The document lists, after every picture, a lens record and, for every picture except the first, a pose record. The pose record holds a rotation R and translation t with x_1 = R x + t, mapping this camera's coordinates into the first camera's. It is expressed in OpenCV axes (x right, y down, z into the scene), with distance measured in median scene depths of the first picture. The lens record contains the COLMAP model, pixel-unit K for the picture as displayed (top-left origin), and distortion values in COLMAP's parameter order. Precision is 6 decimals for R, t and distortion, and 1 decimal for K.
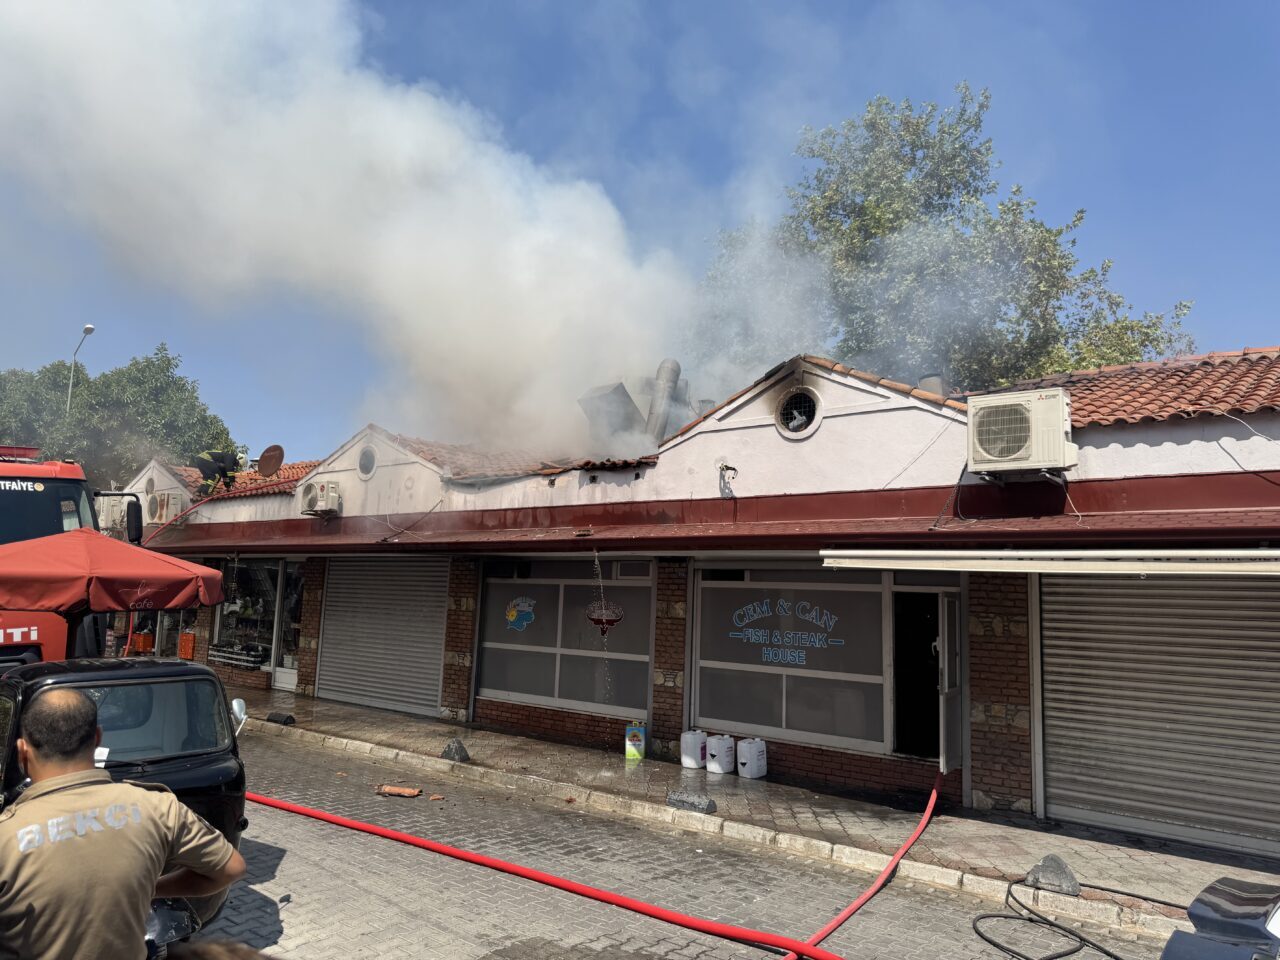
lens RADIAL K [[915.3, 0, 640.0], [0, 915.3, 480.0], [0, 0, 1]] dist [-0.004356, -0.003073]
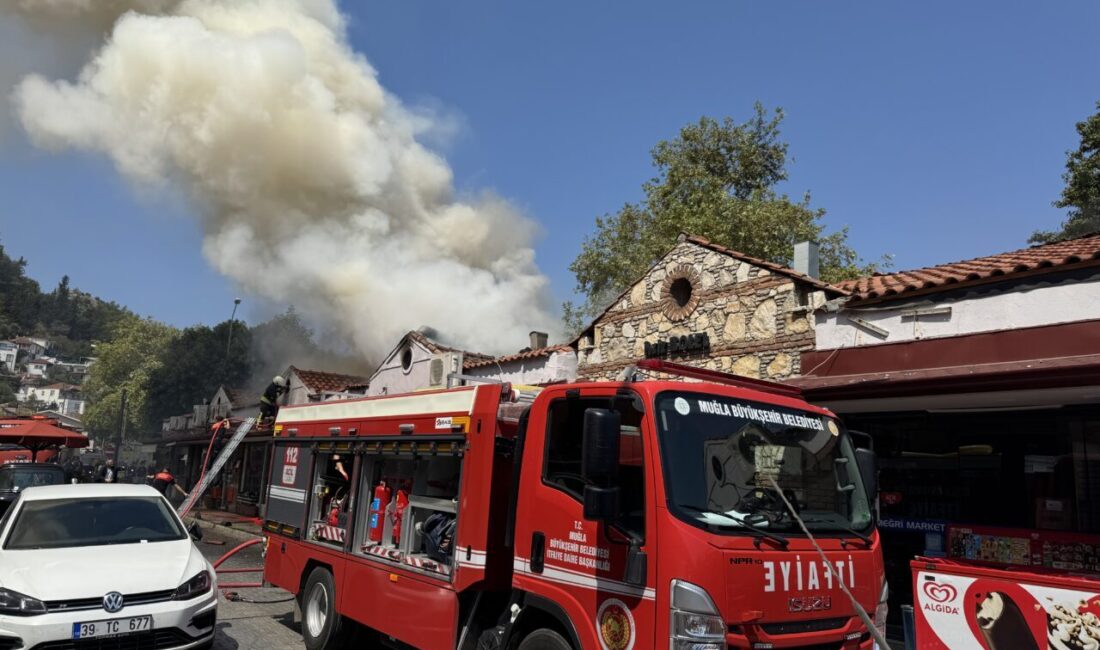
lens RADIAL K [[776.3, 0, 550.0], [0, 776.3, 325.0], [0, 0, 1]] dist [0.000756, -0.001150]
pose [[0.969186, -0.040099, -0.243044, 0.551592], [0.020005, 0.996215, -0.084589, -0.000375], [0.245517, 0.077120, 0.966320, -0.355910]]
